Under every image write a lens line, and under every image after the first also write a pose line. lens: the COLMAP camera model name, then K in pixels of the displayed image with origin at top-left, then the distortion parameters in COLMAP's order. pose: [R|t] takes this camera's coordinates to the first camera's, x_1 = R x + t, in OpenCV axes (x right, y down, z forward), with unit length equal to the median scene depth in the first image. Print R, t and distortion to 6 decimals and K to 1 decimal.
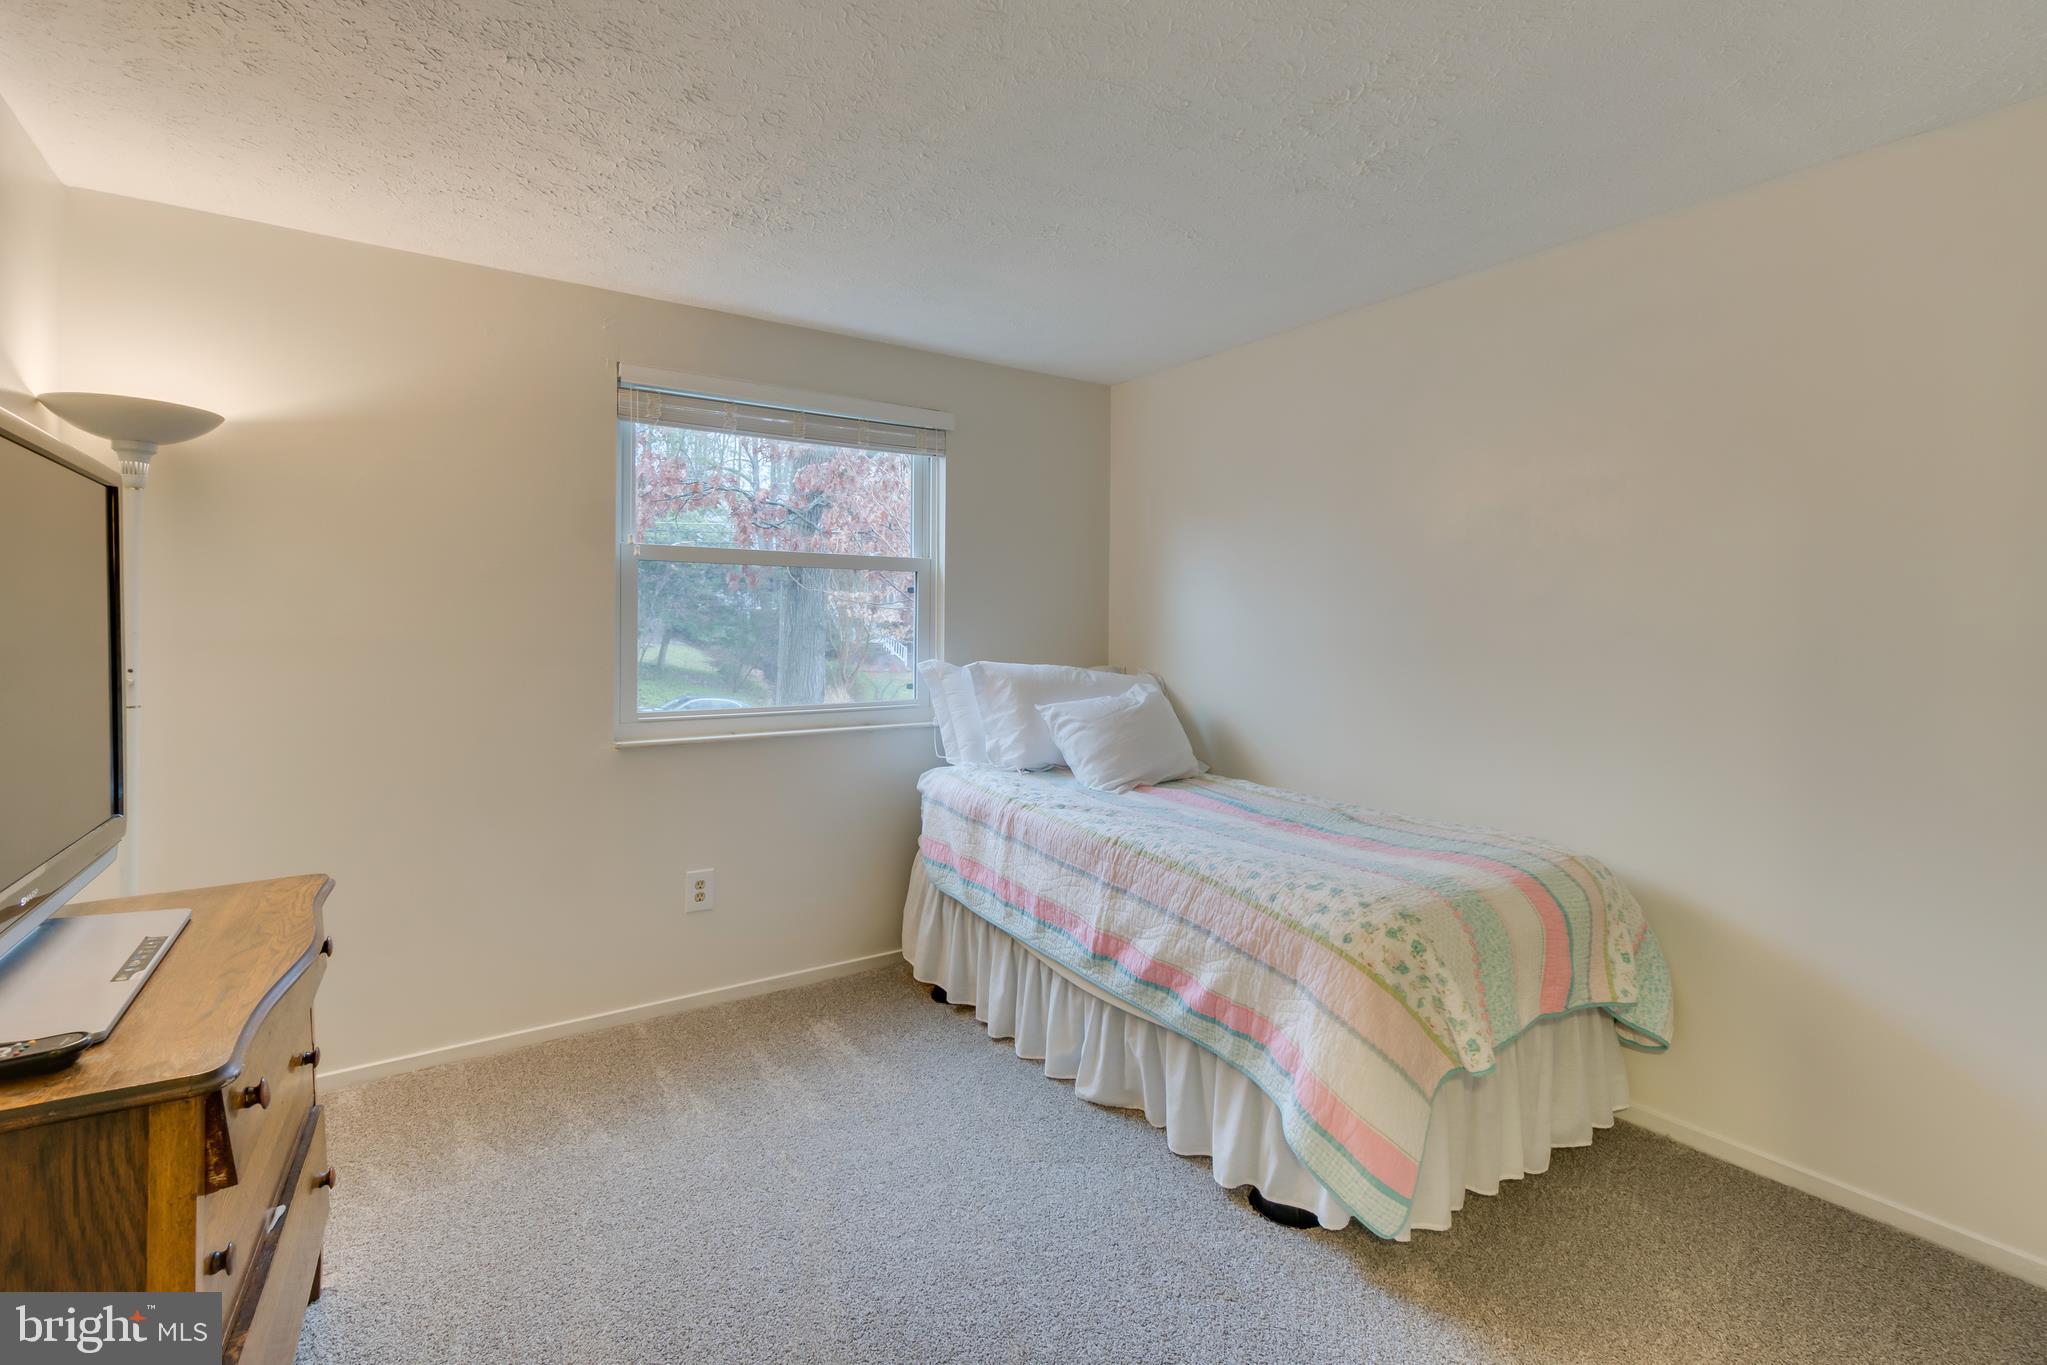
lens RADIAL K [[907.5, 0, 1021.2], [0, 907.5, 648.8], [0, 0, 1]] dist [0.001393, 0.000673]
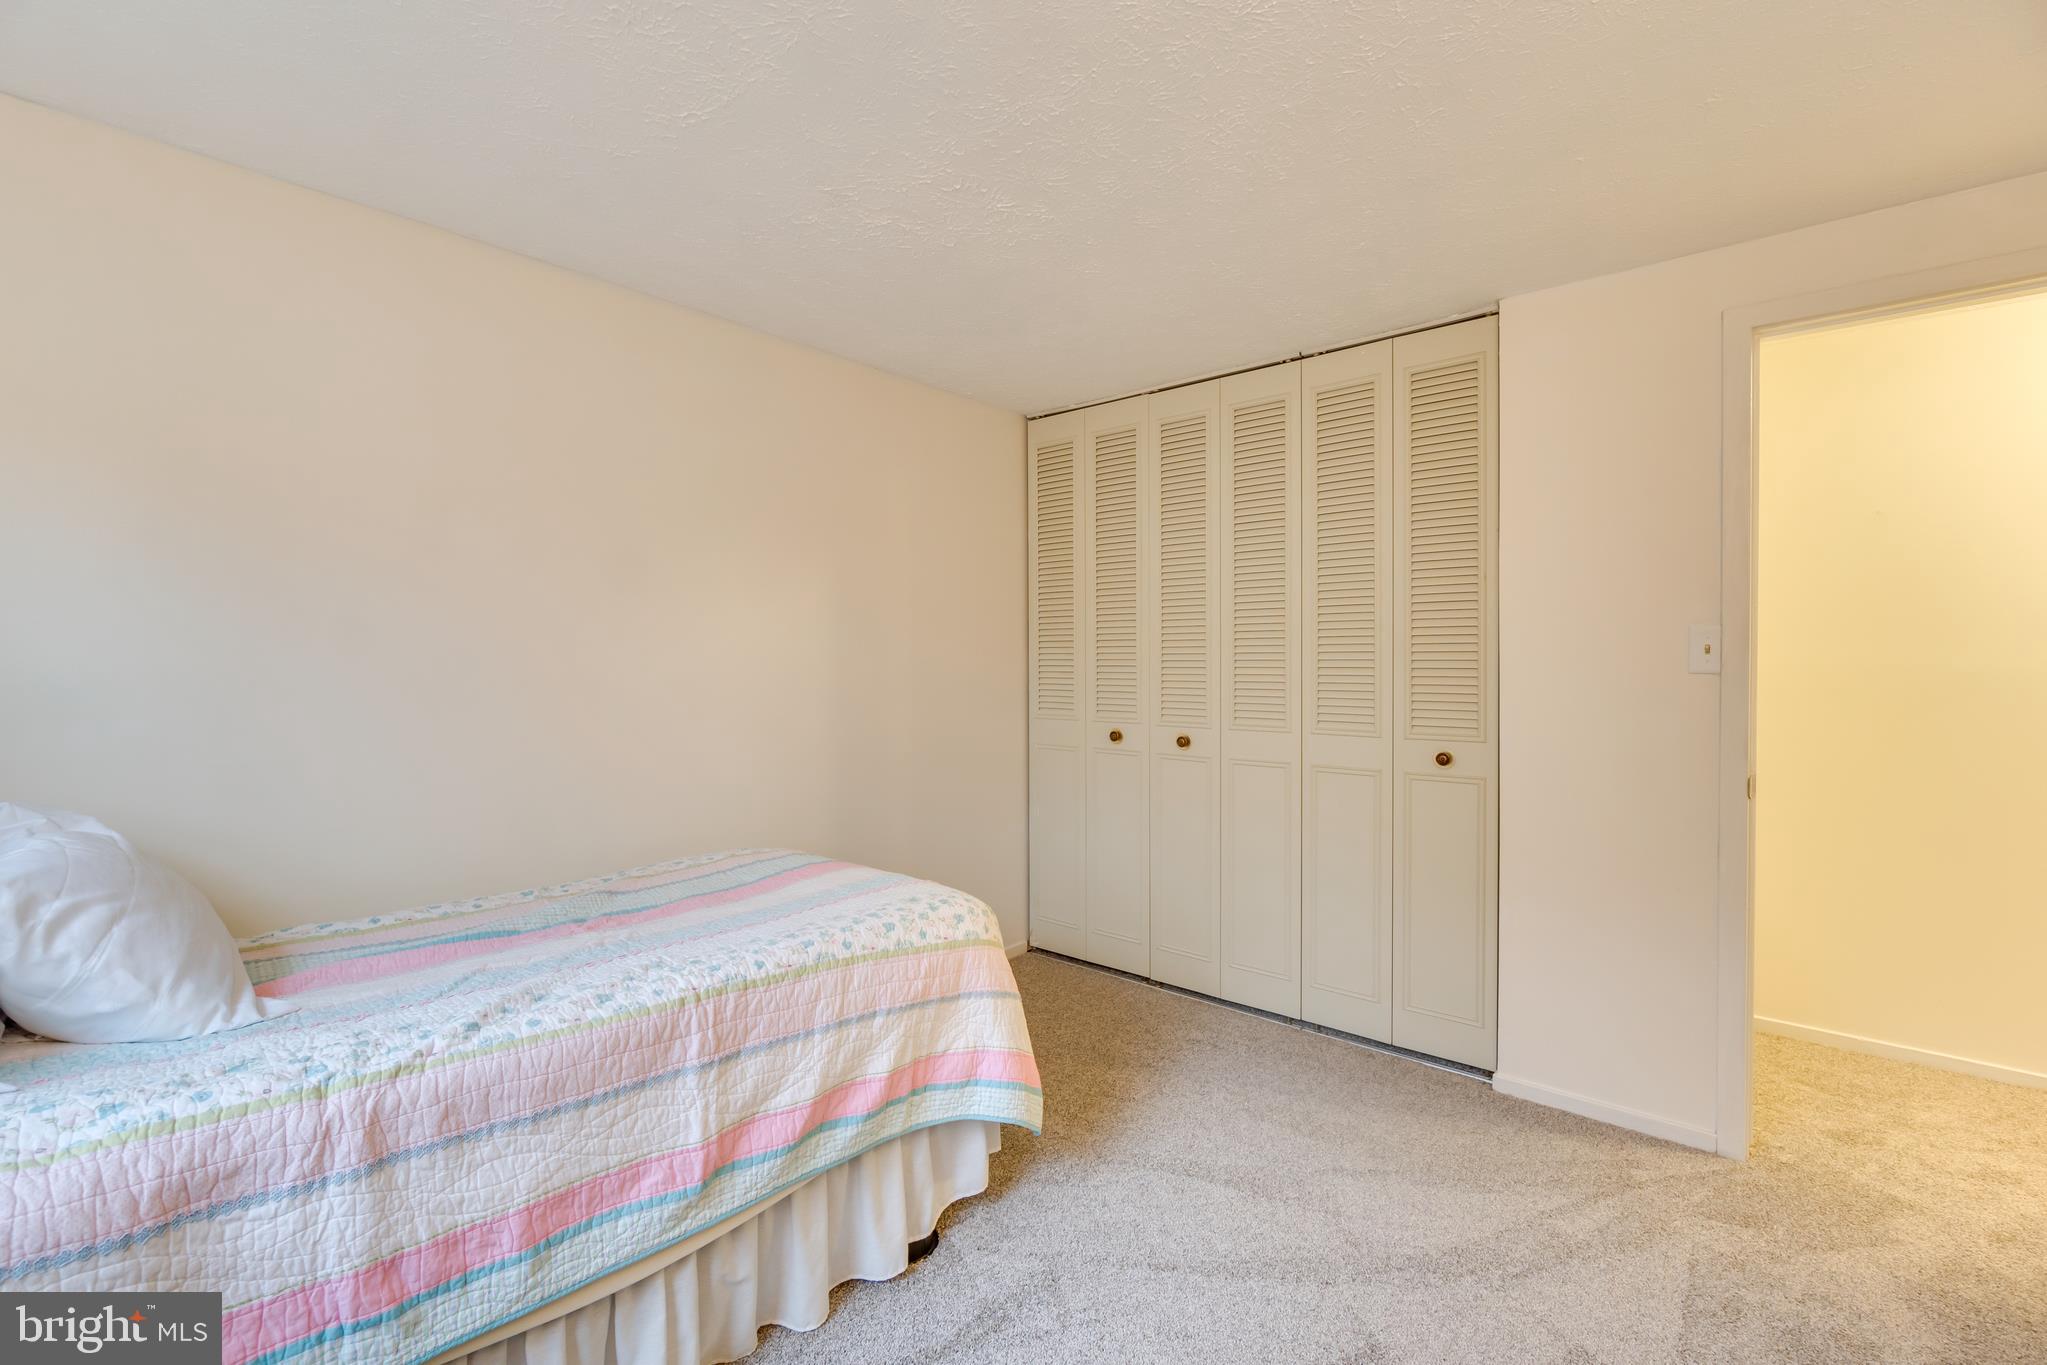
lens RADIAL K [[907.5, 0, 1021.2], [0, 907.5, 648.8], [0, 0, 1]] dist [0.001393, 0.000673]
pose [[-0.242563, -0.016103, 0.970002, -0.603192], [0.017350, 0.999630, 0.020934, -0.050211], [-0.969980, 0.021907, -0.242194, 0.954947]]
